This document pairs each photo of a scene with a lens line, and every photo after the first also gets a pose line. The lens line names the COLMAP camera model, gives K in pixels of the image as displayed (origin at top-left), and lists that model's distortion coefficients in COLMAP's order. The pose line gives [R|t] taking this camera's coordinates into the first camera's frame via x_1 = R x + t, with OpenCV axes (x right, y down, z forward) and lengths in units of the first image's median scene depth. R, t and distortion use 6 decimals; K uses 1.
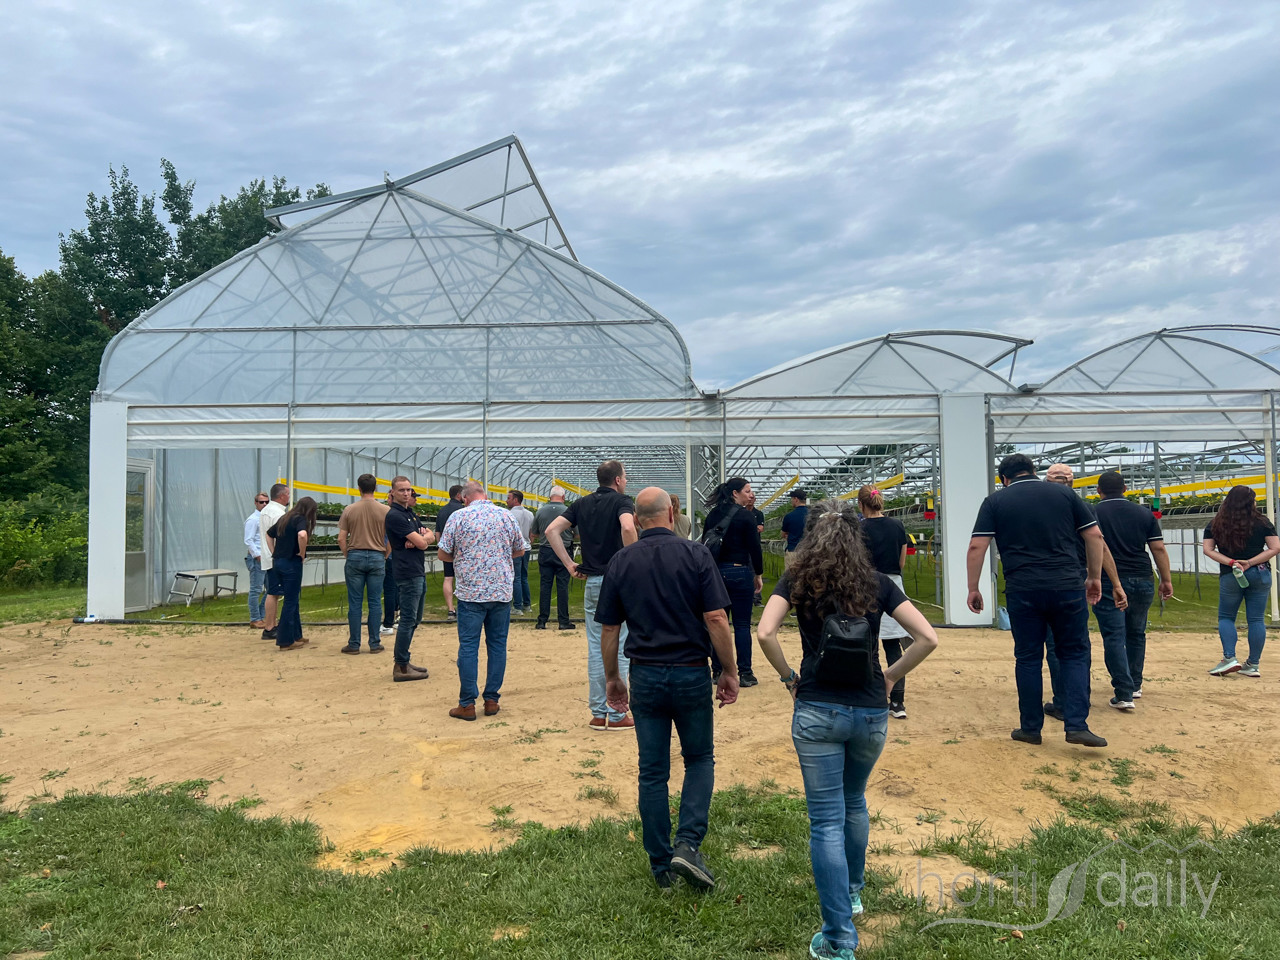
lens RADIAL K [[1004.6, 0, 617.6], [0, 1004.6, 503.6], [0, 0, 1]] dist [0.004173, -0.004725]
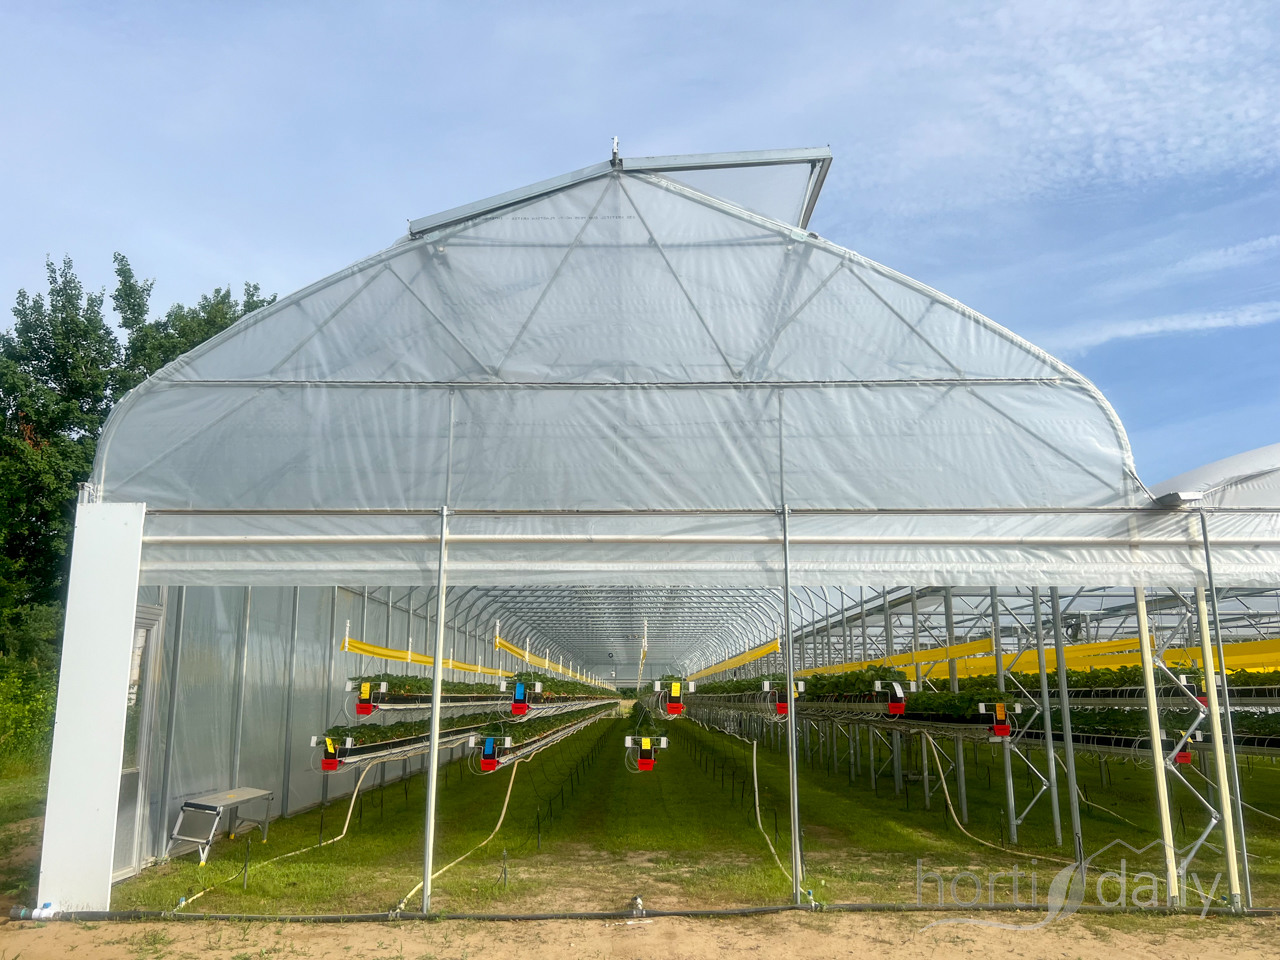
lens RADIAL K [[1004.6, 0, 617.6], [0, 1004.6, 503.6], [0, 0, 1]] dist [0.004173, -0.004725]
pose [[0.995531, 0.015515, 0.093156, -0.112998], [-0.000667, 0.987545, -0.157338, -0.005146], [-0.094437, 0.156573, 0.983141, 0.171722]]
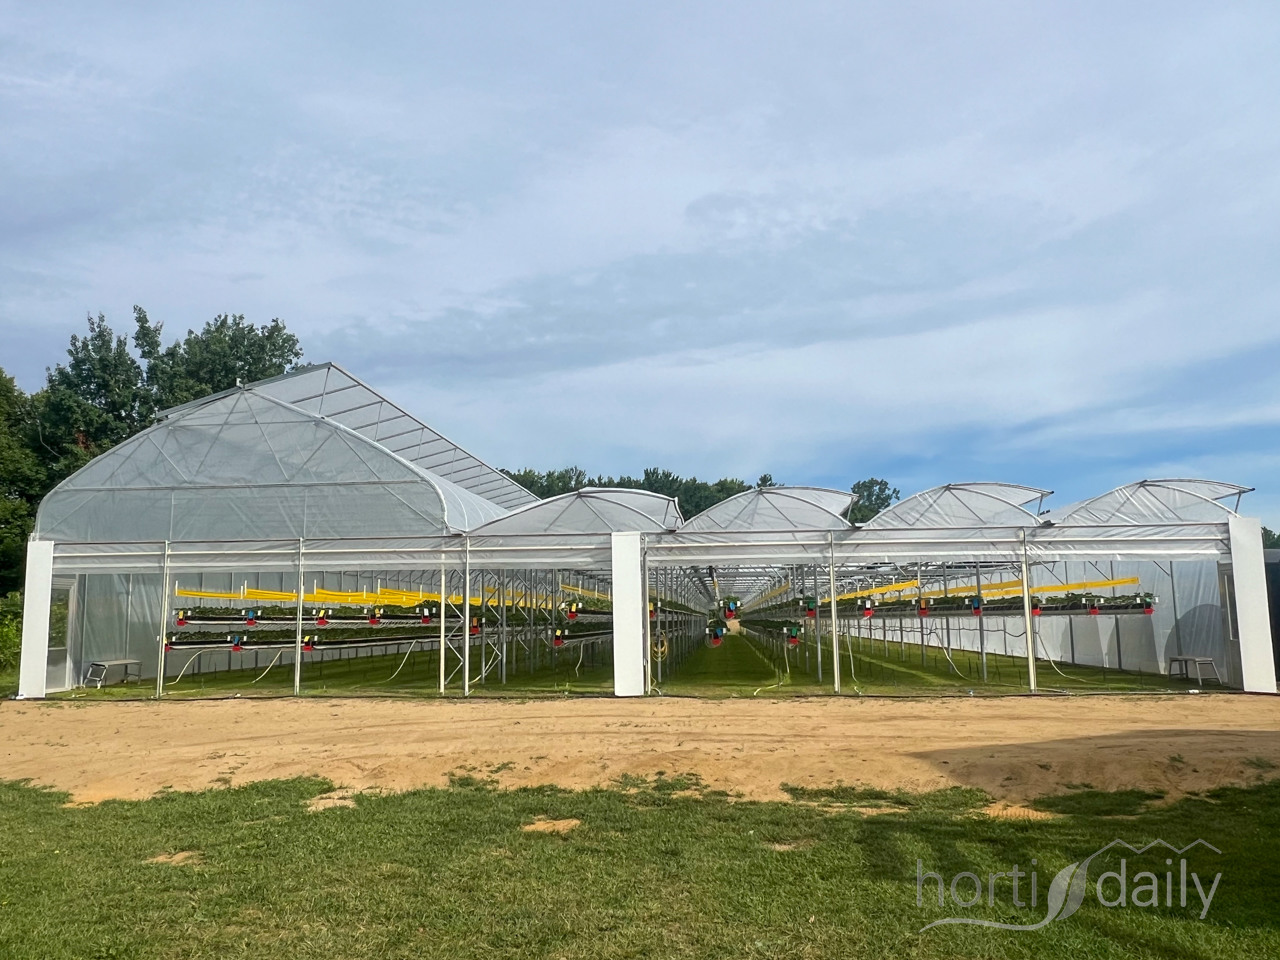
lens RADIAL K [[1045.4, 0, 620.6], [0, 1045.4, 498.2], [0, 0, 1]] dist [0.000421, -0.005234]
pose [[0.999662, -0.009881, -0.024030, 0.140784], [0.007887, 0.996625, -0.081707, -0.014515], [0.024756, 0.081490, 0.996367, -0.182321]]
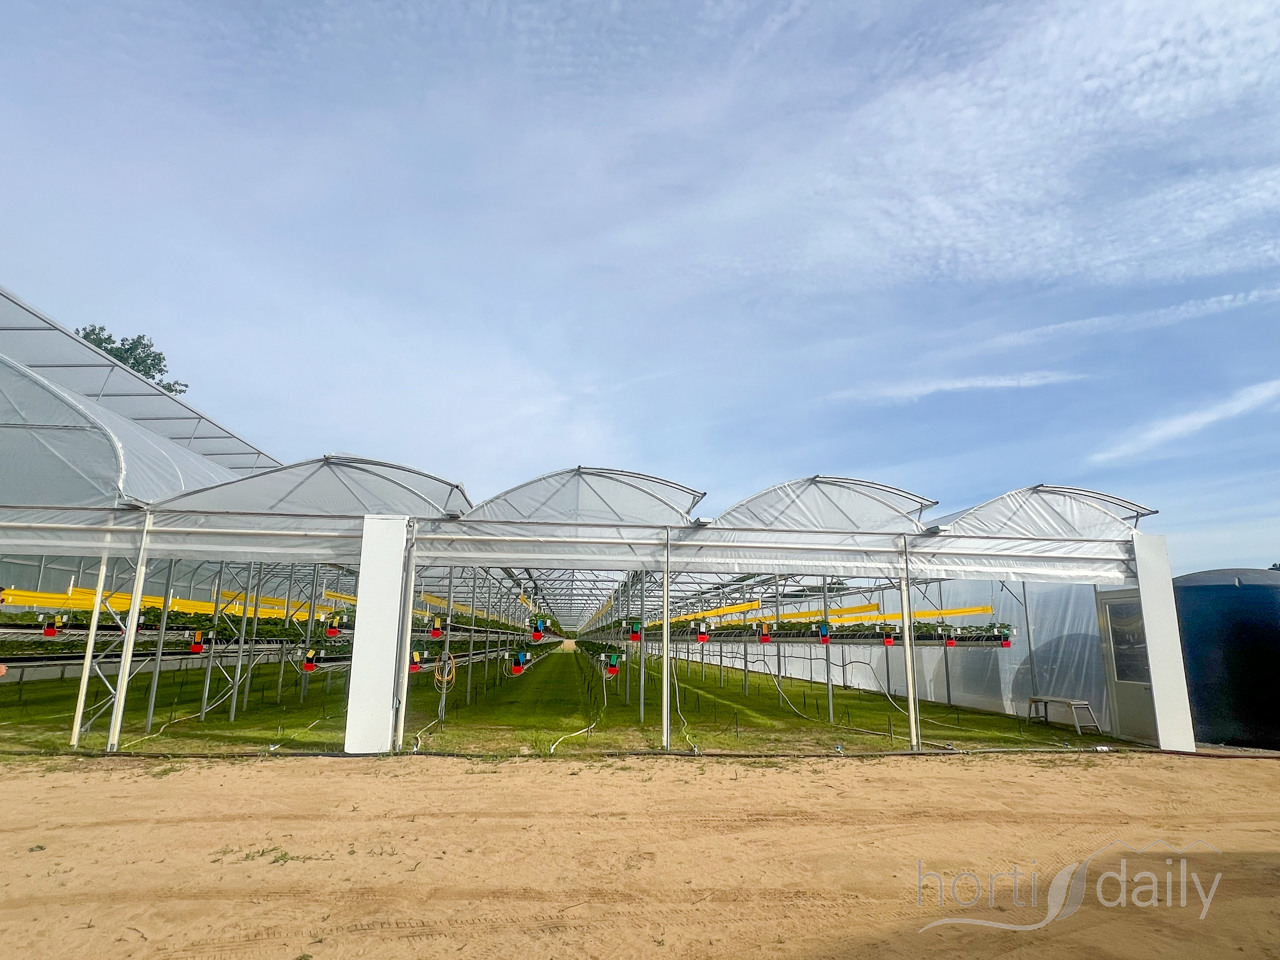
lens RADIAL K [[743.7, 0, 663.7], [0, 743.7, 481.0], [0, 0, 1]] dist [-0.000091, -0.000614]
pose [[0.981049, 0.057702, 0.184969, 0.180770], [-0.024508, 0.983915, -0.176951, -0.007002], [-0.192204, 0.169064, 0.966682, 0.081083]]
